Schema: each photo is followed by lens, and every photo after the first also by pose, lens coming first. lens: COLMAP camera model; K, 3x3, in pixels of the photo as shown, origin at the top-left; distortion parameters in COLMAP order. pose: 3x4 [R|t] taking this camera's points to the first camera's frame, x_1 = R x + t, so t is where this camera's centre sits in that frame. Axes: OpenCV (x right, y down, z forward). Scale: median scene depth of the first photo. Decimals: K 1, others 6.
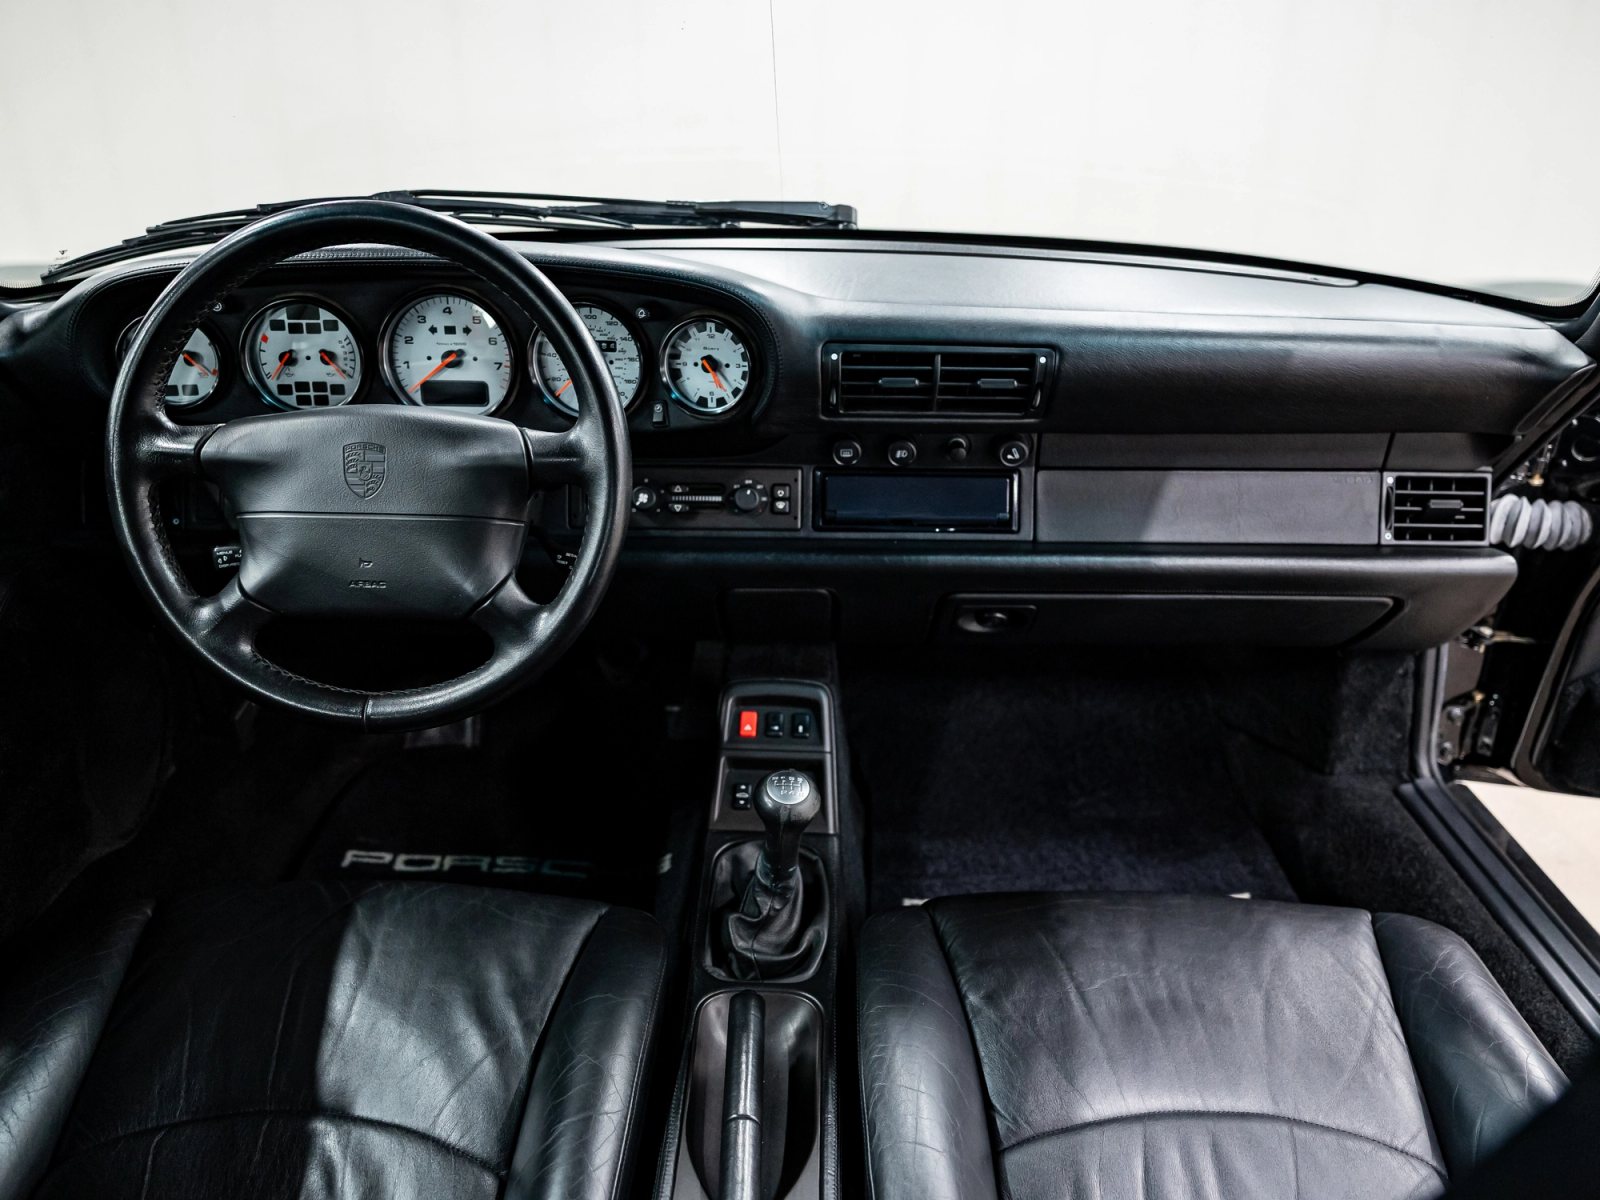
lens RADIAL K [[1182.0, 0, 795.0], [0, 1182.0, 594.5], [0, 0, 1]] dist [0.013179, -0.006284]
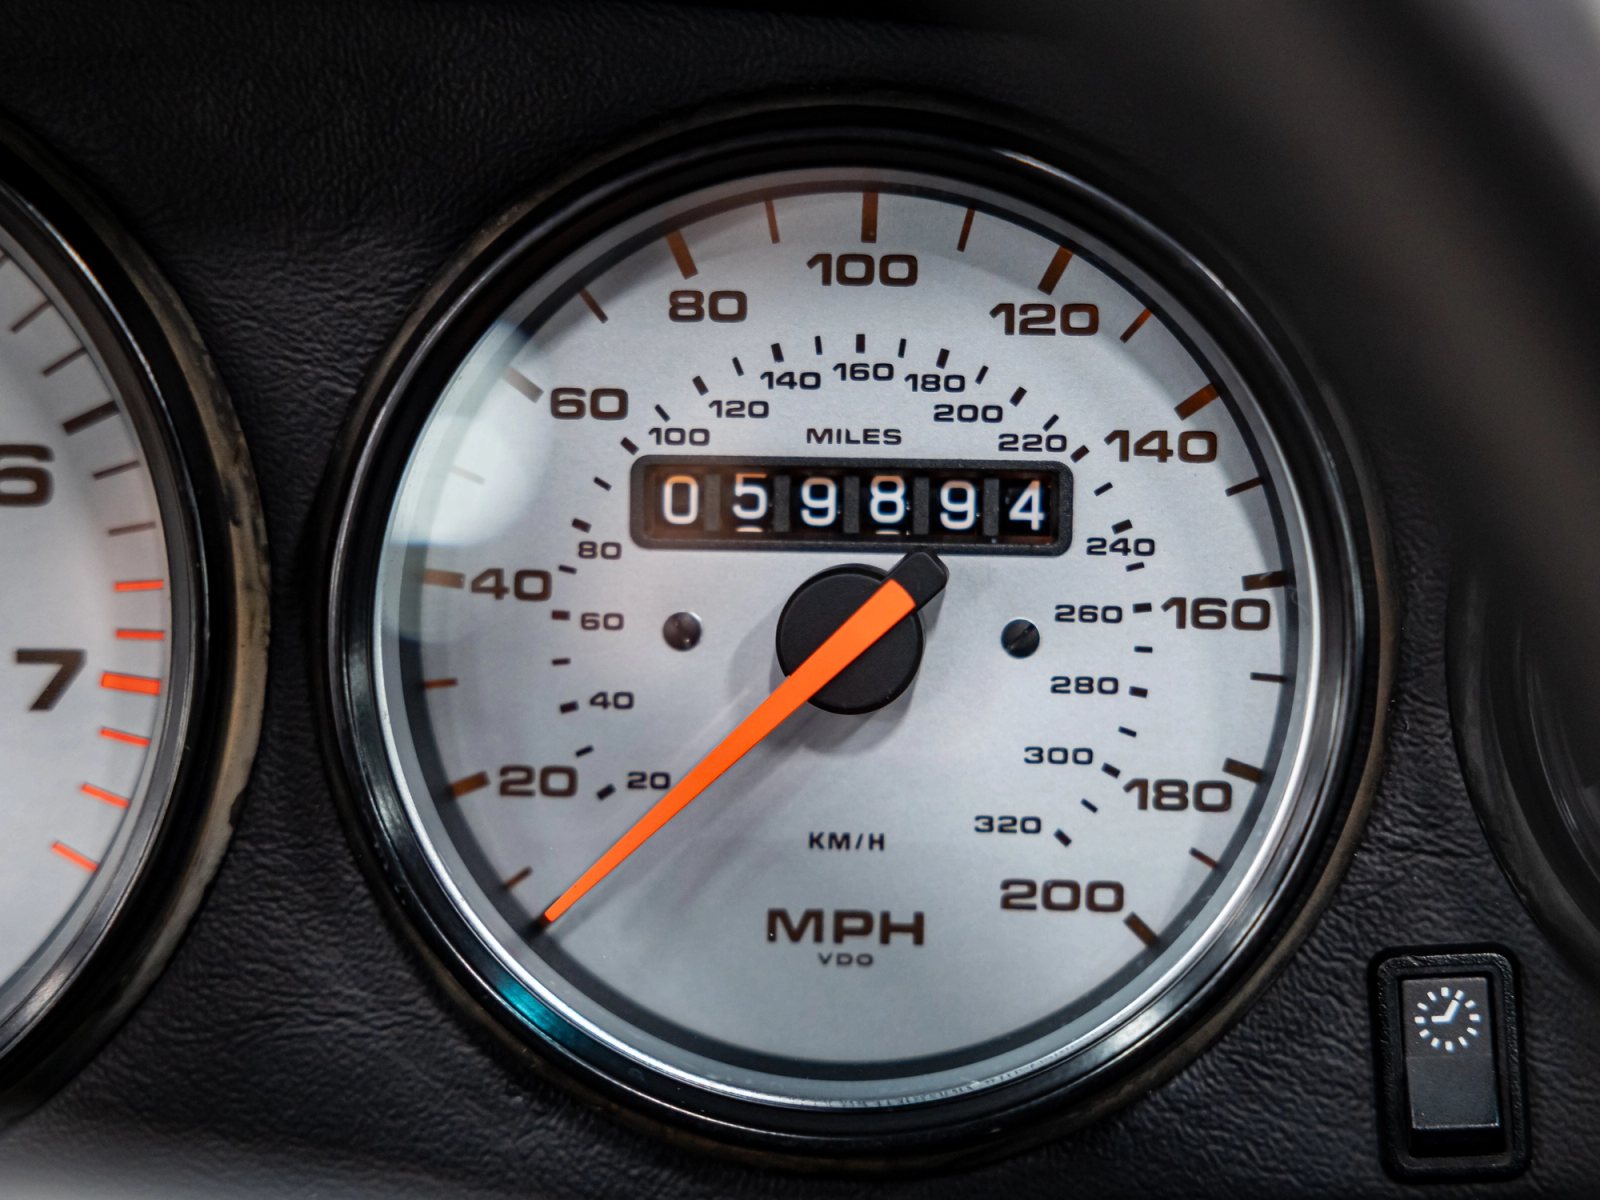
lens RADIAL K [[1182.0, 0, 852.3], [0, 1182.0, 601.5], [0, 0, 1]] dist [0.013179, -0.006284]
pose [[0.991640, 0.004655, 0.128948, -0.187664], [0.034266, 0.953967, -0.297948, -0.164337], [-0.124400, 0.299876, 0.945833, 0.886960]]
